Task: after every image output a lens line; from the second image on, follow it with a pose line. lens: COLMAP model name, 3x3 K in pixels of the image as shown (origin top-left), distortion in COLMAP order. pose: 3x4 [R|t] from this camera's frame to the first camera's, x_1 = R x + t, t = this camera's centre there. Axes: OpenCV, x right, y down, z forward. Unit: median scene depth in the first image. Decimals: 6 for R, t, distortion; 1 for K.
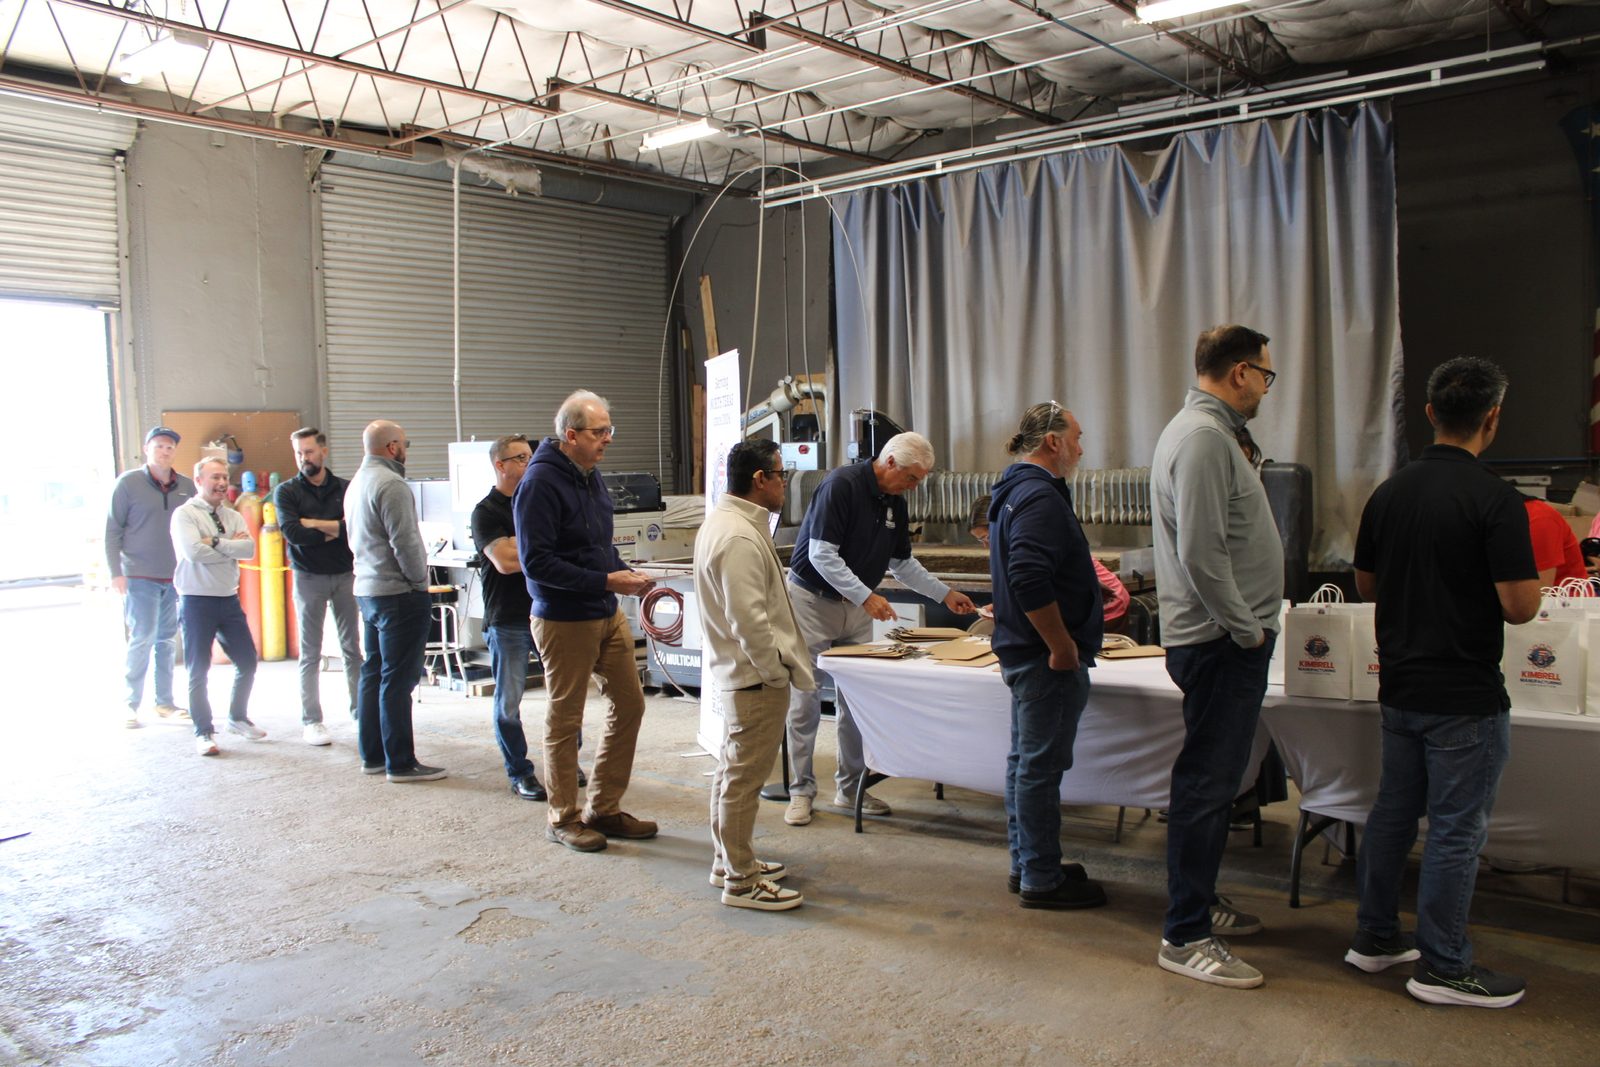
lens RADIAL K [[1328.9, 0, 800.0], [0, 1328.9, 533.5], [0, 0, 1]] dist [-0.159414, 0.146258]
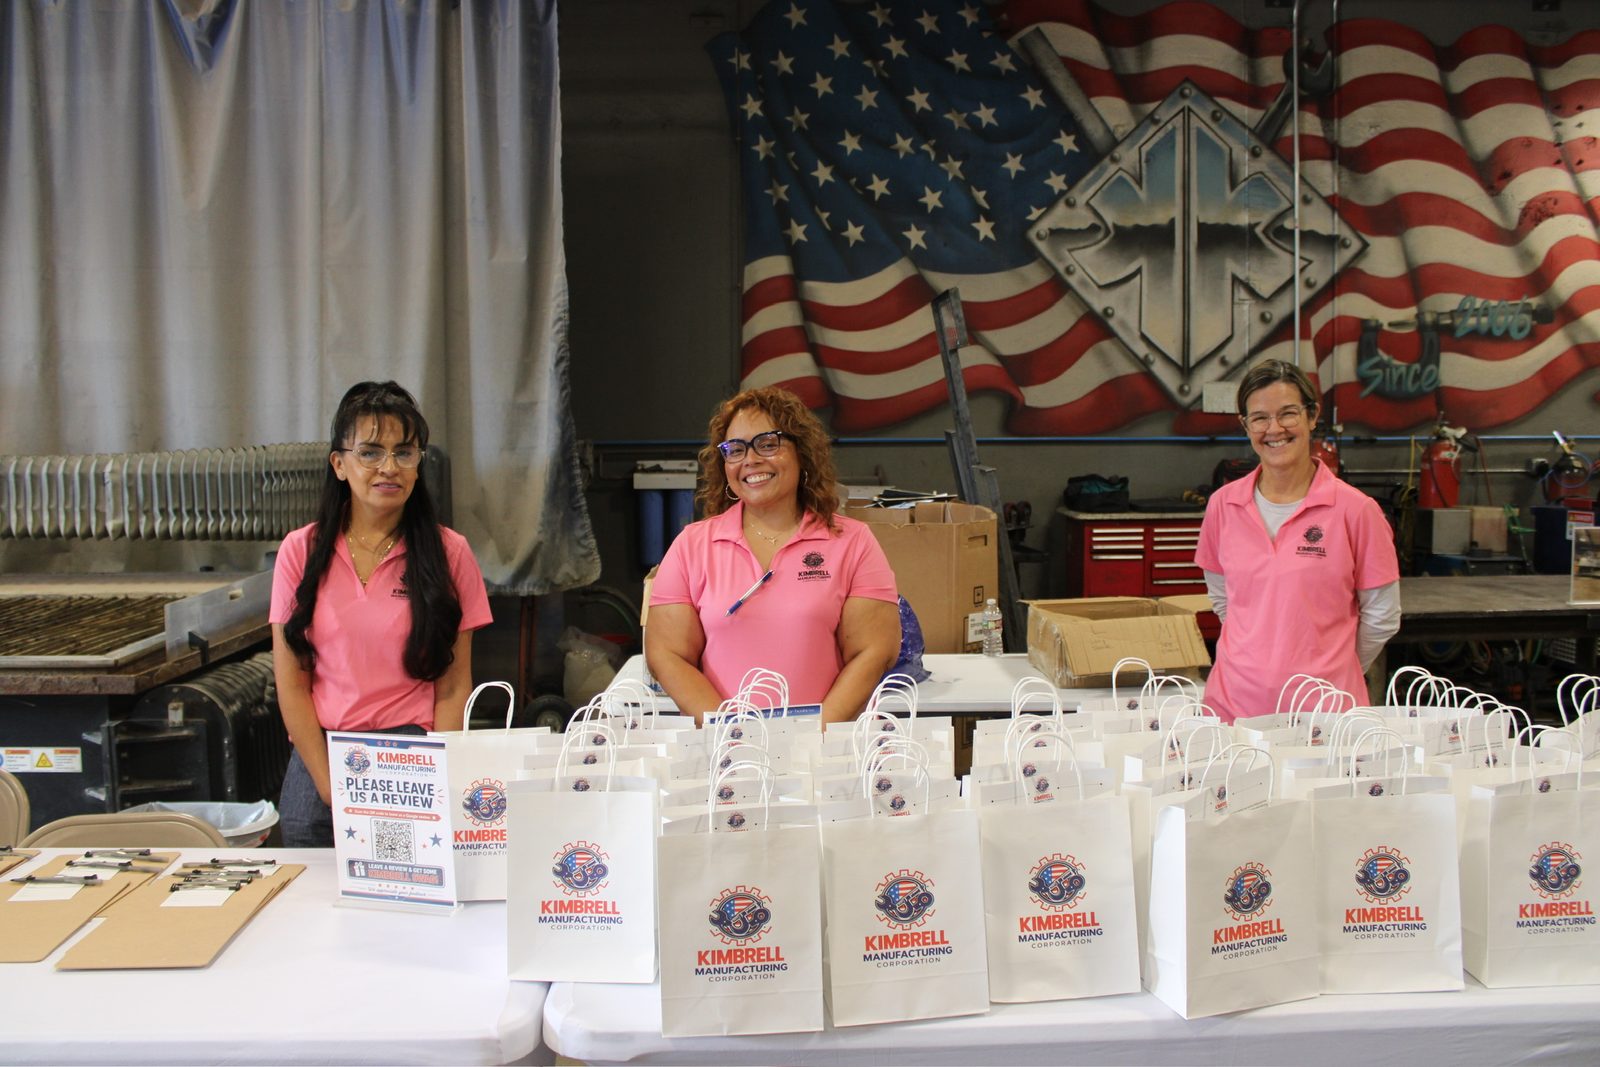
lens RADIAL K [[1328.9, 0, 800.0], [0, 1328.9, 533.5], [0, 0, 1]] dist [-0.159414, 0.146258]
pose [[0.757195, -0.030931, 0.652456, 0.073160], [0.020361, 0.999510, 0.023755, -0.018135], [-0.652871, -0.004703, 0.757455, 0.326212]]
